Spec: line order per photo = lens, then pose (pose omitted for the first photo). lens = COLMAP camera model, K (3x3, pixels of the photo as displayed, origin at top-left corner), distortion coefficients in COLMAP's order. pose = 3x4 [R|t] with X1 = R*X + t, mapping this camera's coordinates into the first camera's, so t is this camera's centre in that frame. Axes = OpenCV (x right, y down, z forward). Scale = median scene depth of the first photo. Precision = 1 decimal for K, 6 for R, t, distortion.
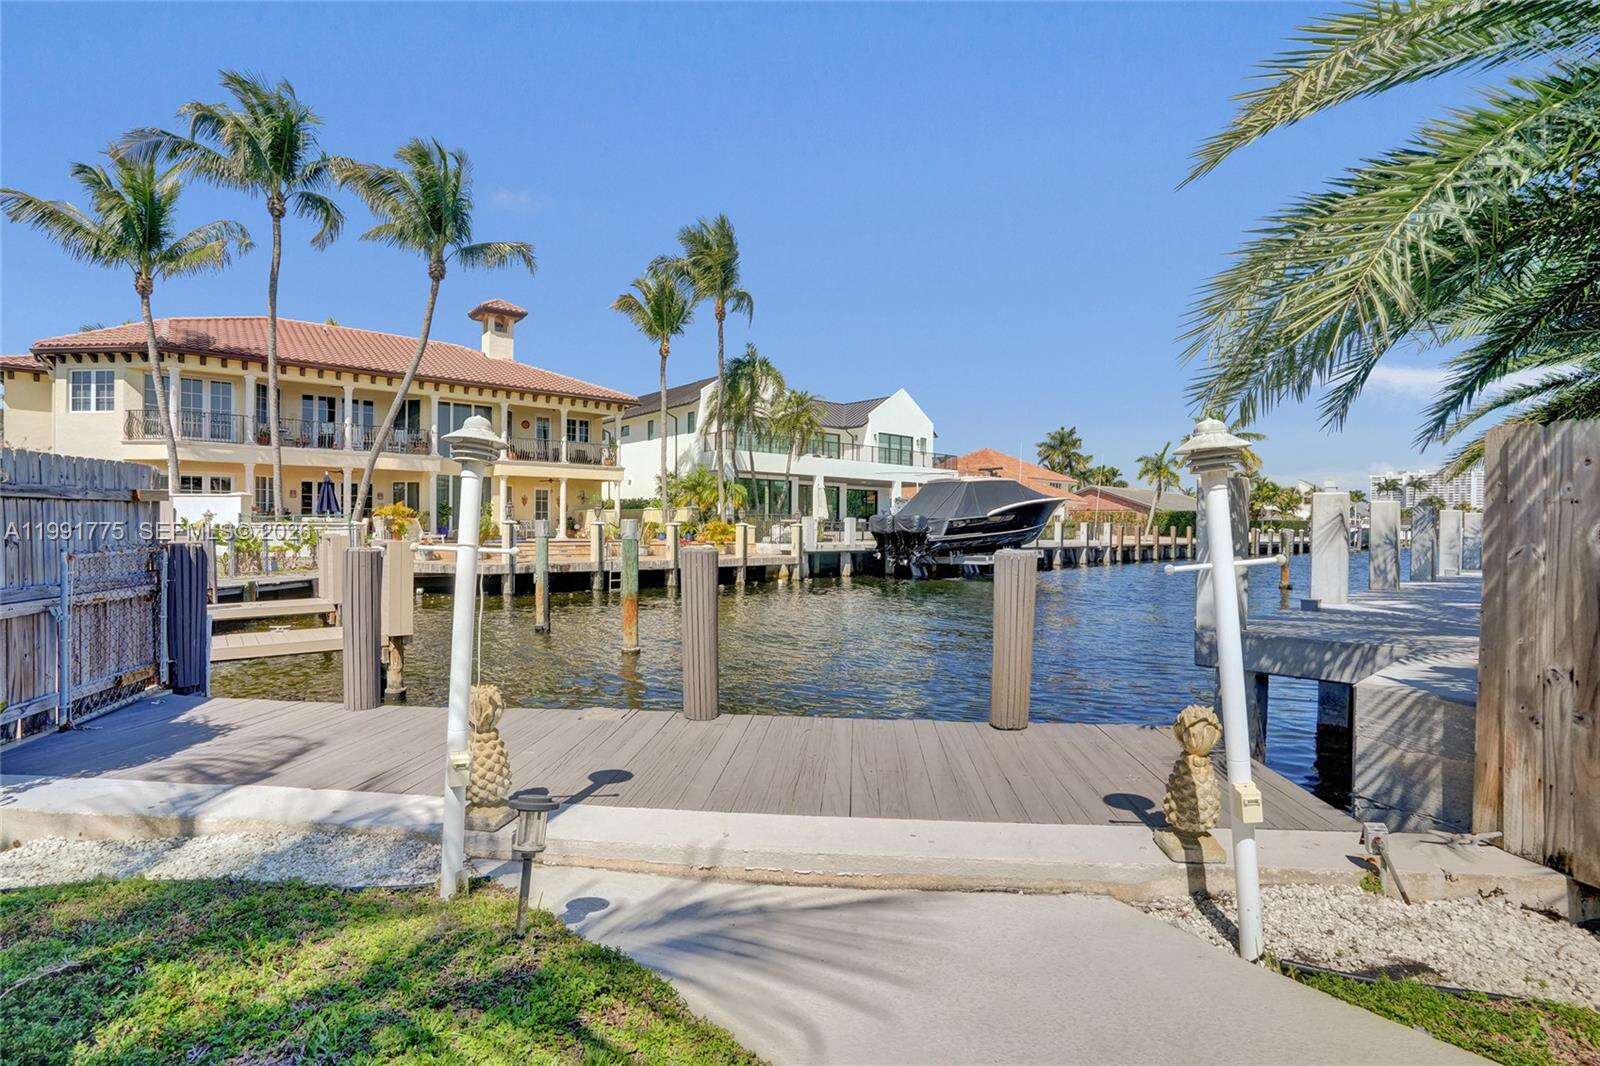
lens RADIAL K [[759.2, 0, 800.5], [0, 759.2, 547.5], [0, 0, 1]] dist [-0.064528, 0.028822]
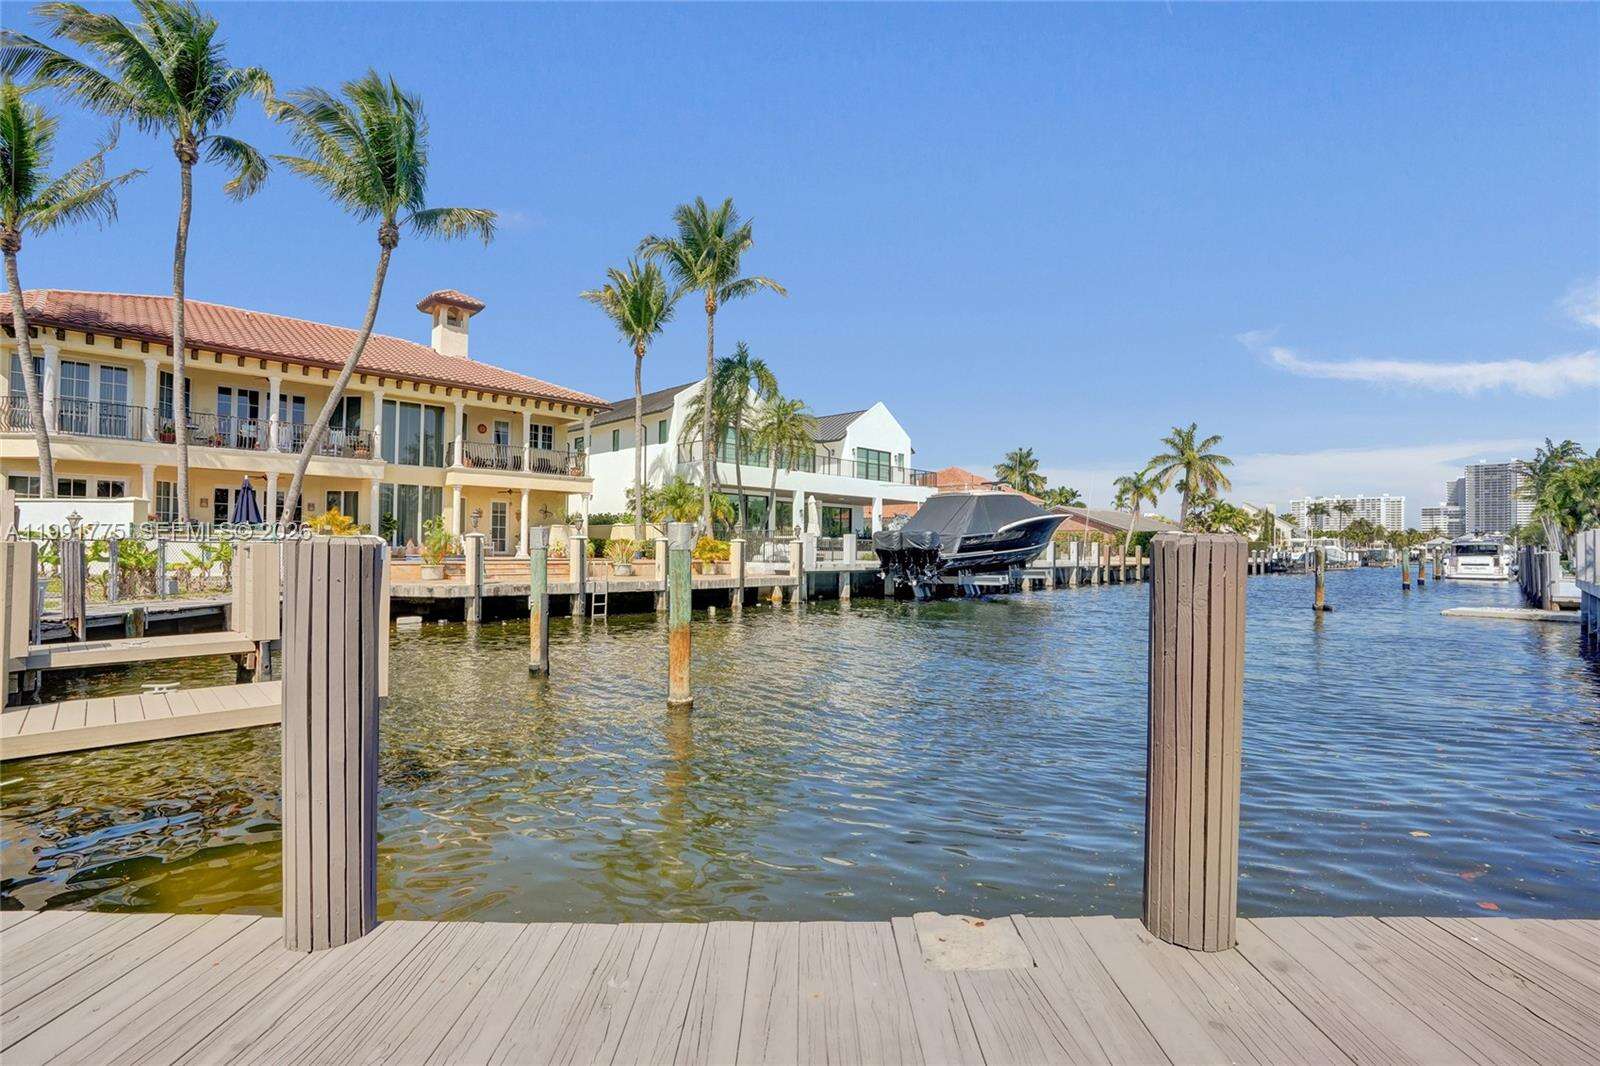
lens RADIAL K [[759.2, 0, 800.5], [0, 759.2, 547.5], [0, 0, 1]] dist [-0.064528, 0.028822]
pose [[0.997203, 0.000945, 0.074739, -0.062626], [0.001259, 0.999566, -0.029432, 0.003587], [-0.074734, 0.029444, 0.996769, 0.102360]]
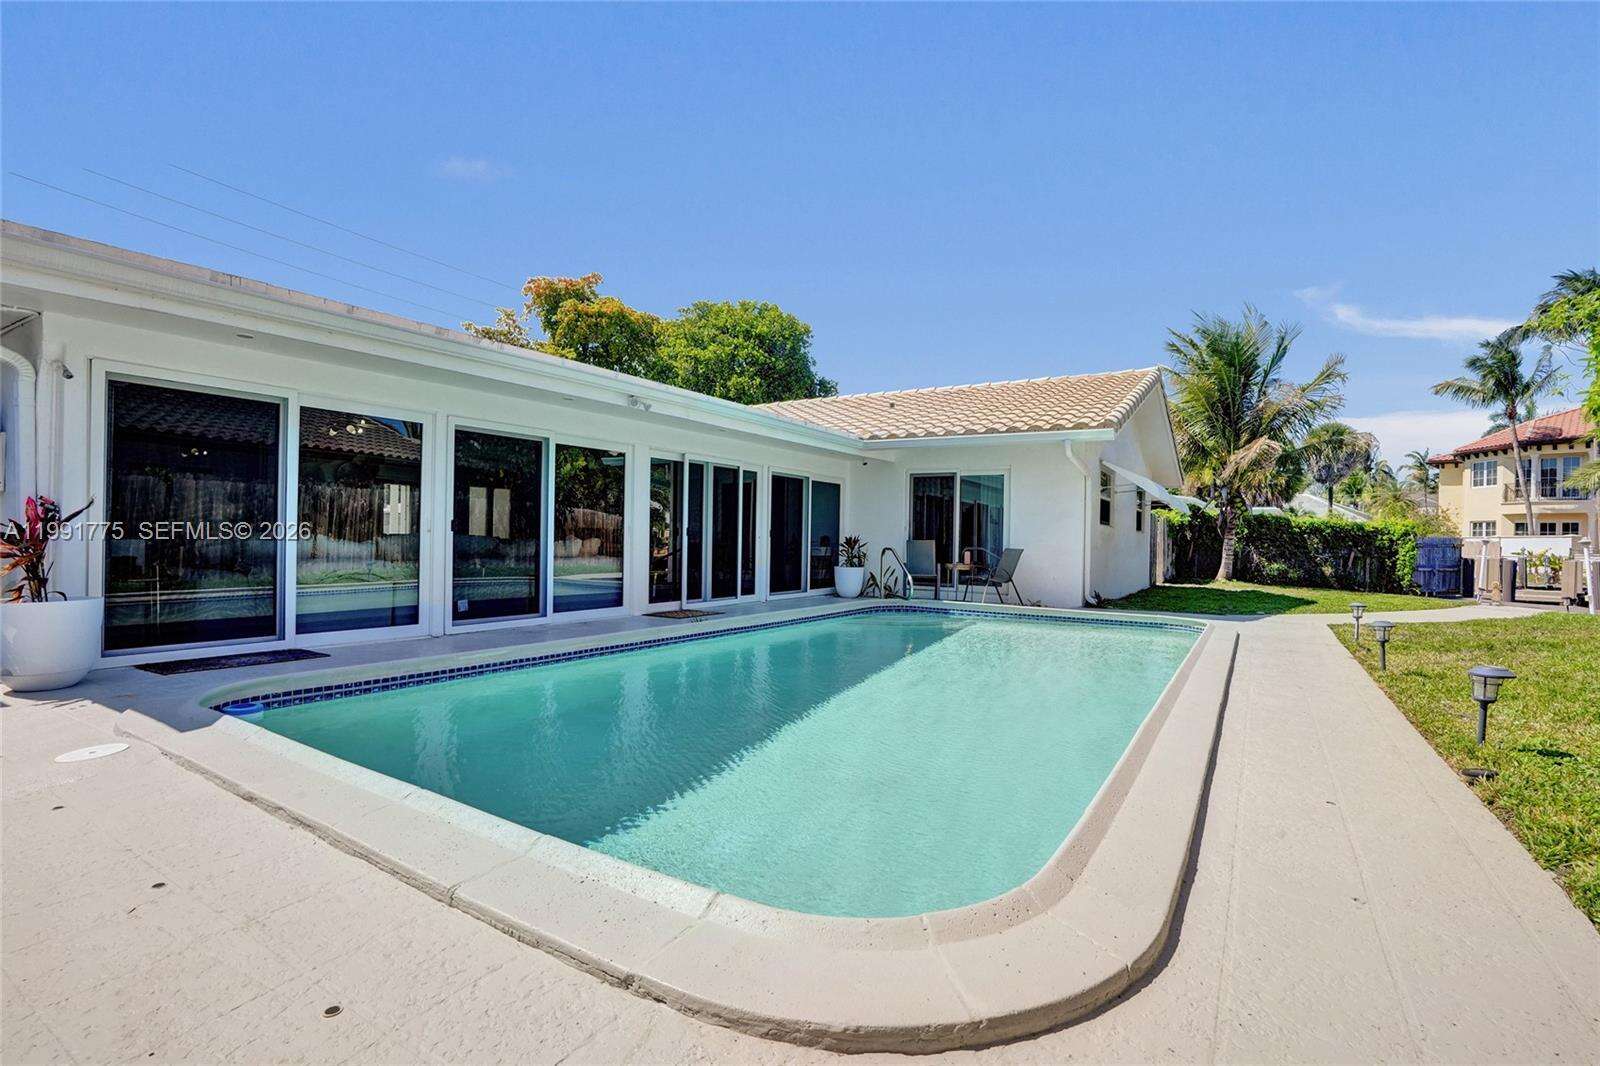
lens RADIAL K [[759.2, 0, 800.5], [0, 759.2, 547.5], [0, 0, 1]] dist [-0.064528, 0.028822]
pose [[0.021457, -0.017565, -0.999615, 0.514128], [-0.030322, 0.999374, -0.018211, 0.020501], [0.999310, 0.030701, 0.020911, -0.451084]]
